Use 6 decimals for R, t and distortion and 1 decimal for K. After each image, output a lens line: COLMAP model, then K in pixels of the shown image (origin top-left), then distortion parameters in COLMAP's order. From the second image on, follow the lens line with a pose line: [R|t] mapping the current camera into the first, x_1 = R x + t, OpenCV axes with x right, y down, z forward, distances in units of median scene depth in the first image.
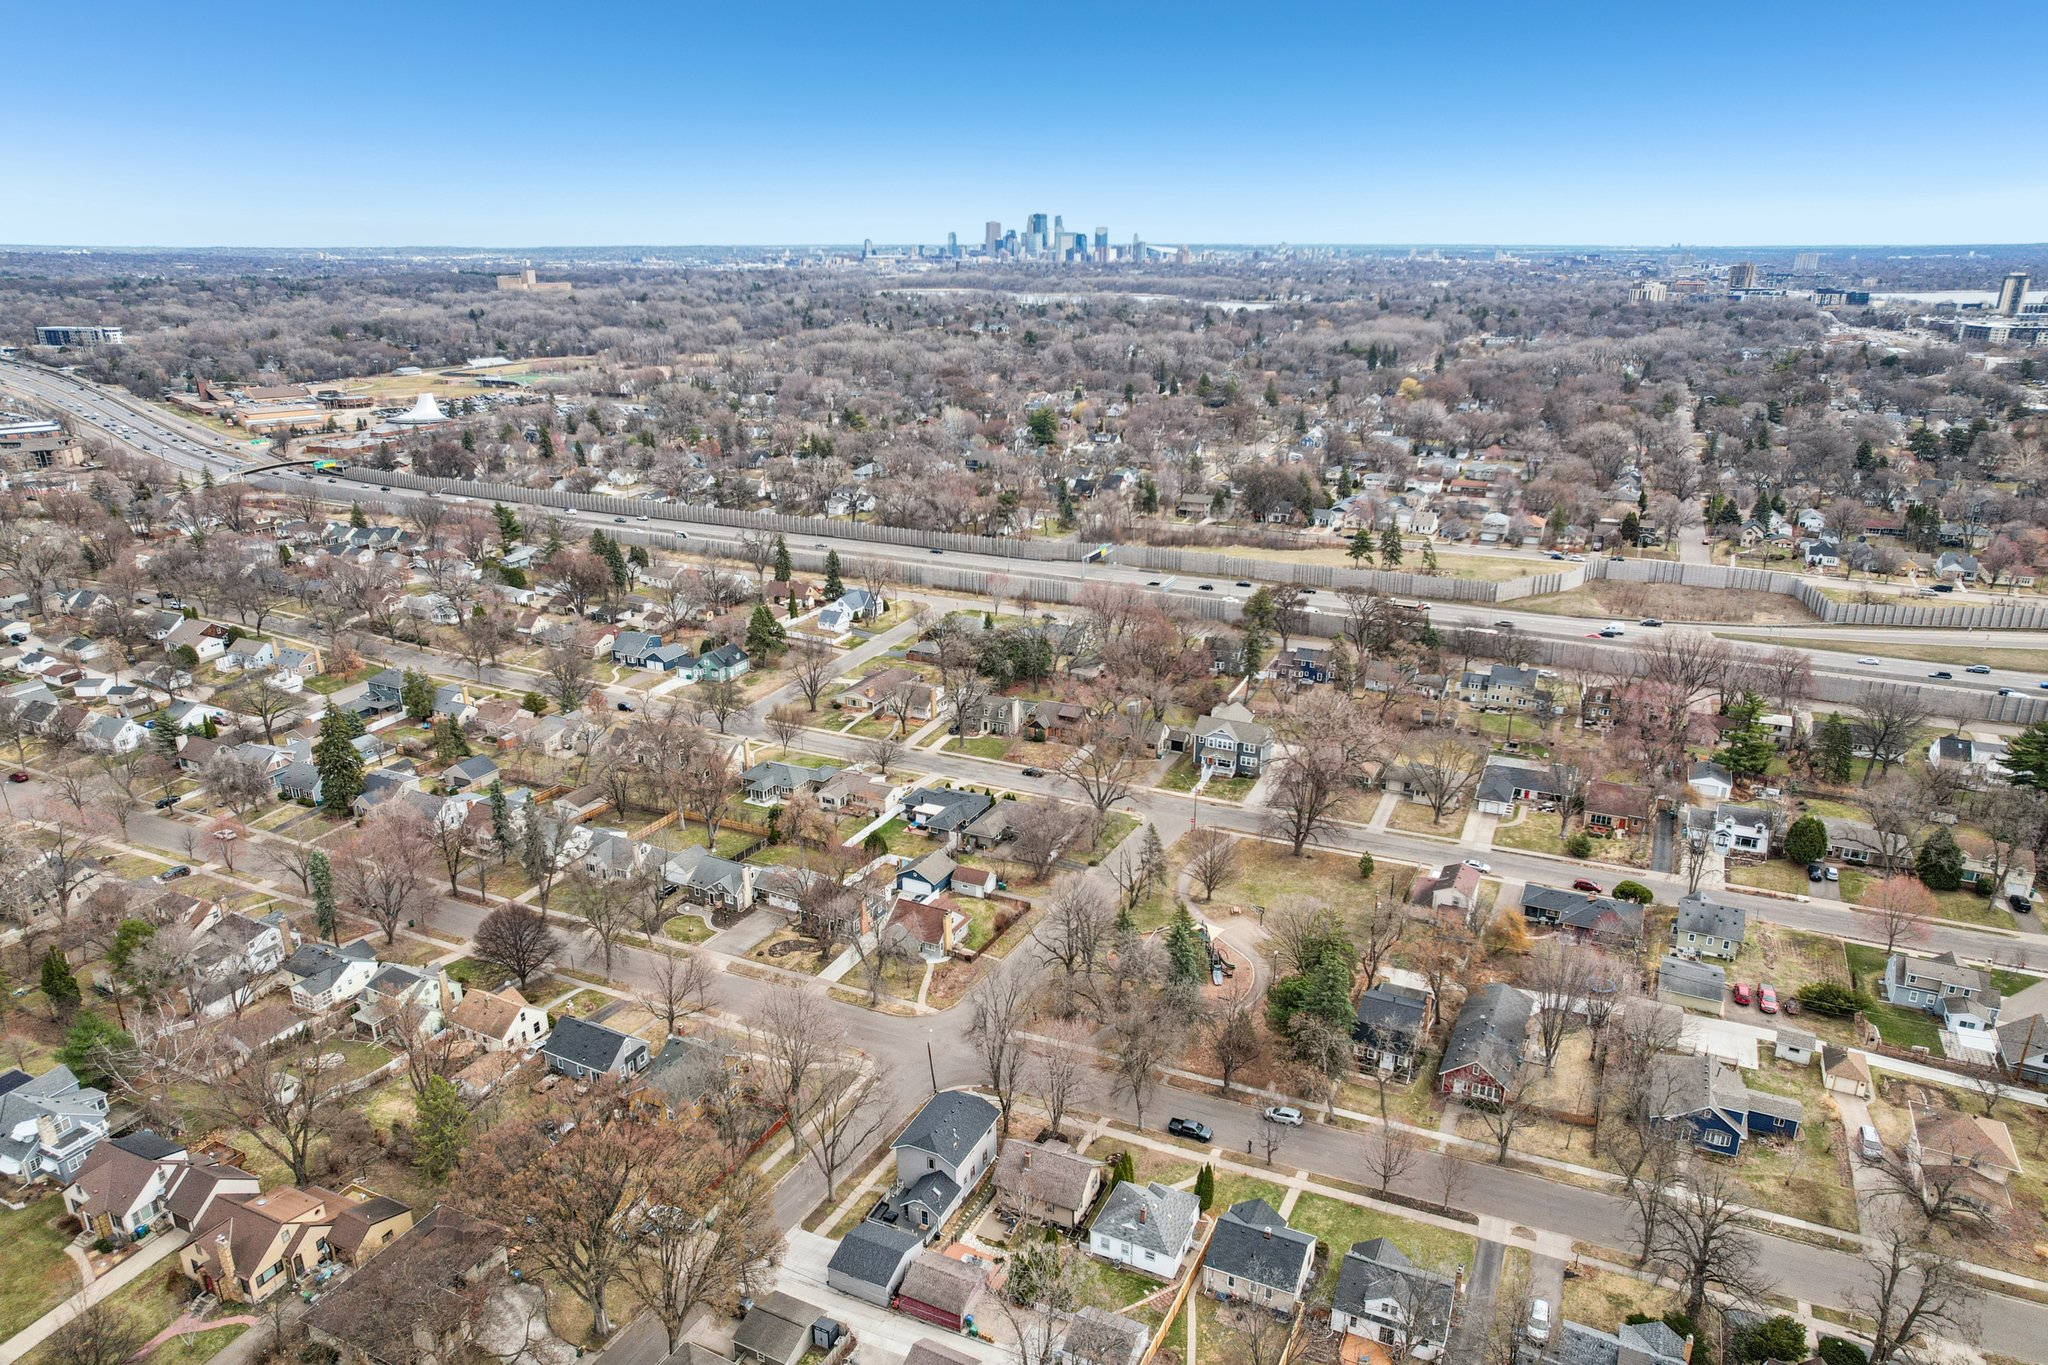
lens RADIAL K [[1345.1, 0, 1050.9], [0, 1345.1, 730.1], [0, 0, 1]] dist [-0.019689, 0.046409]
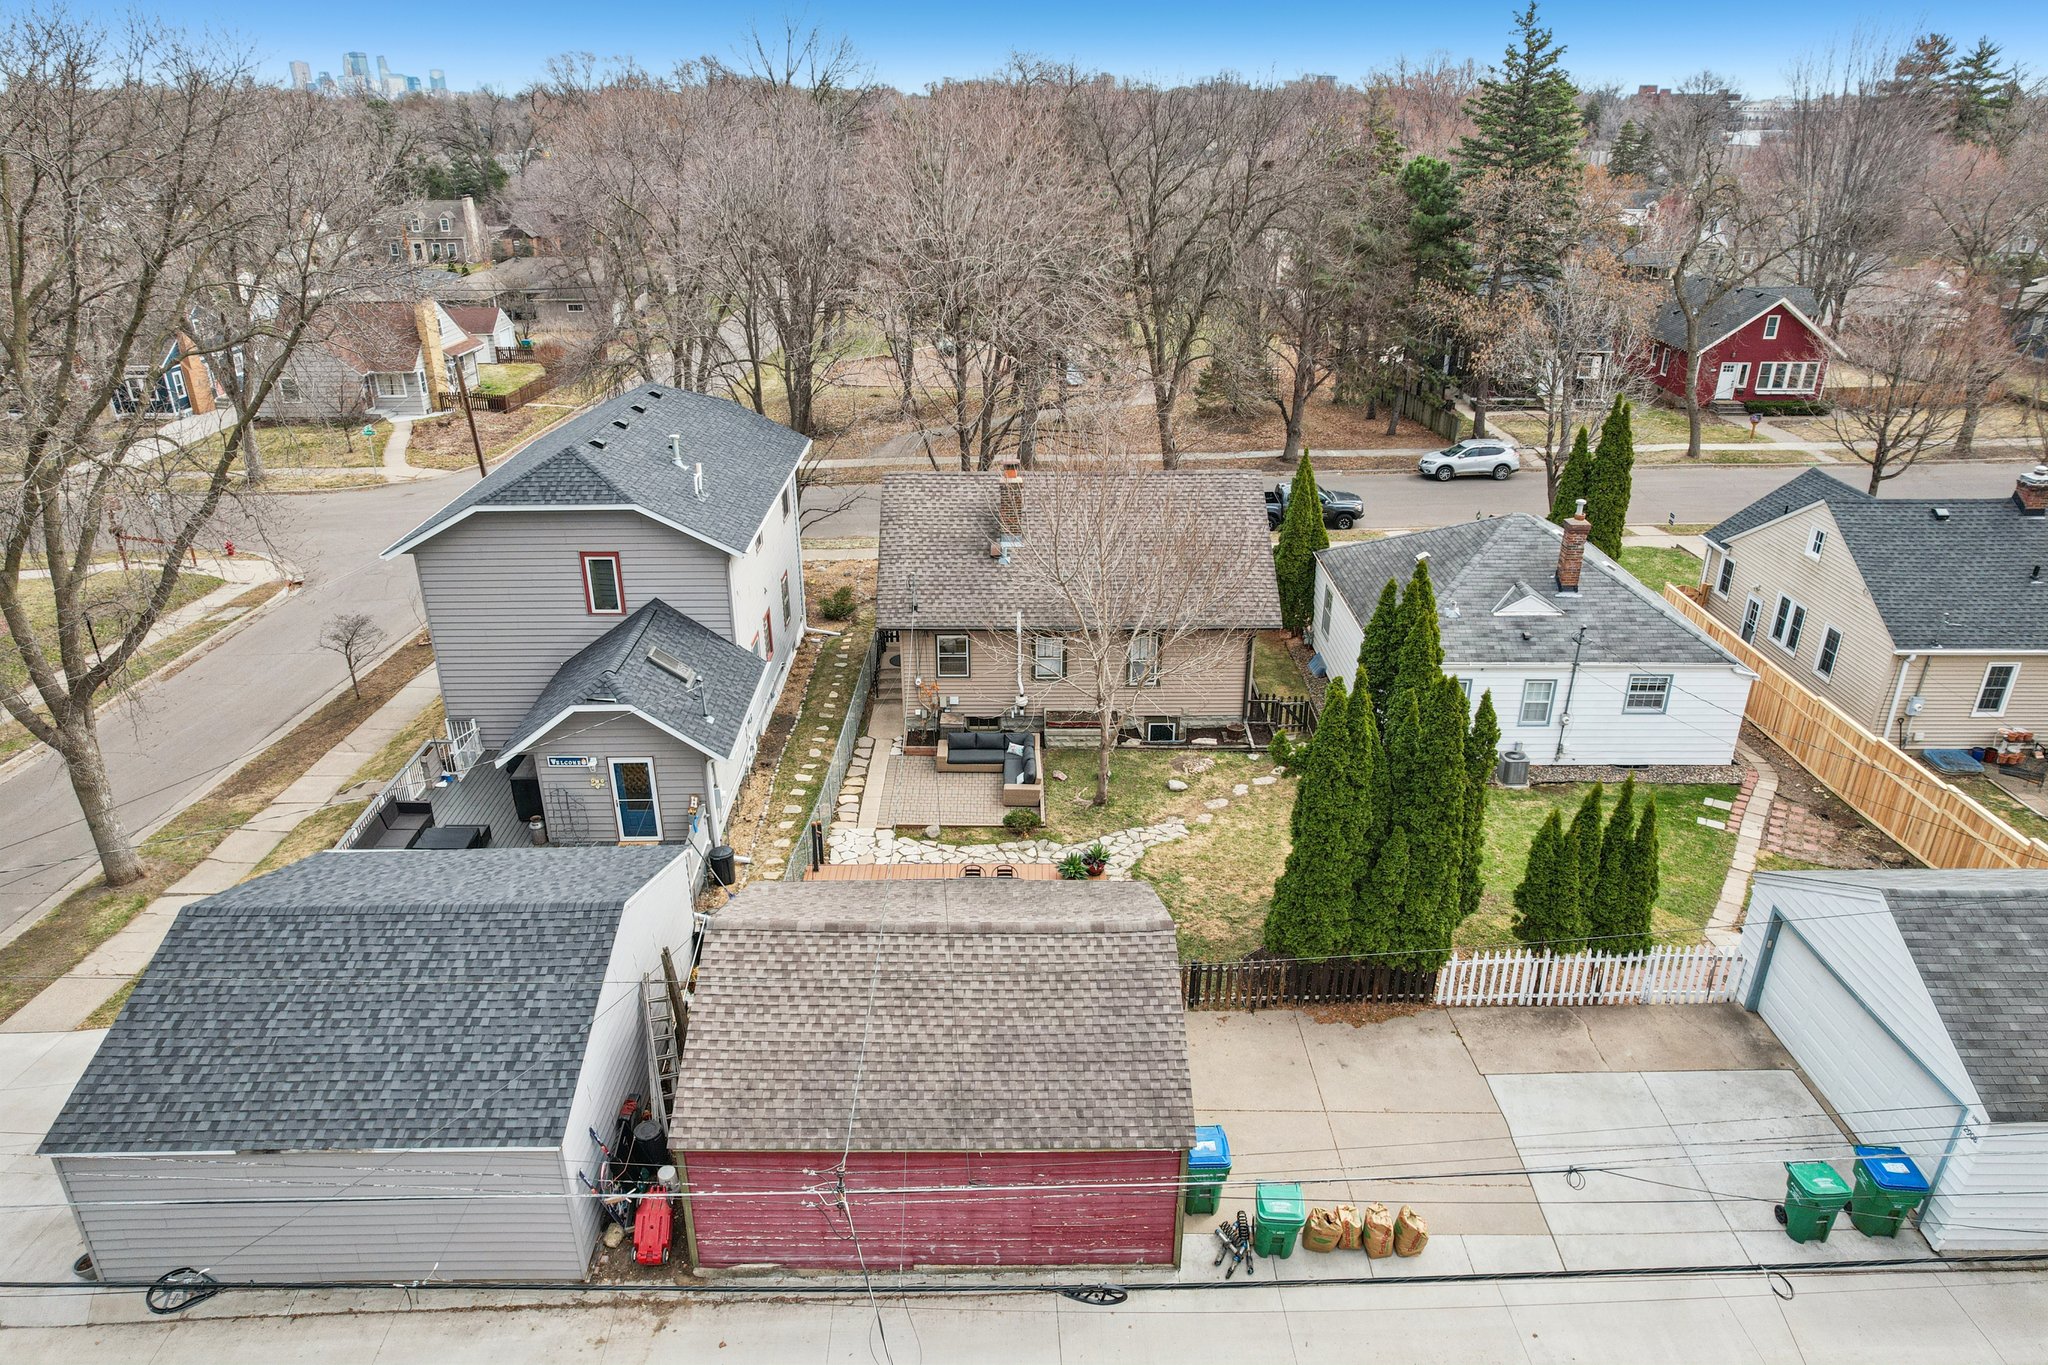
lens RADIAL K [[1345.1, 0, 1050.9], [0, 1345.1, 730.1], [0, 0, 1]] dist [-0.019689, 0.046409]
pose [[0.911757, -0.205568, 0.355586, -0.110387], [0.161539, 0.975444, 0.149711, 0.342485], [-0.377630, -0.079059, 0.922575, 0.812766]]
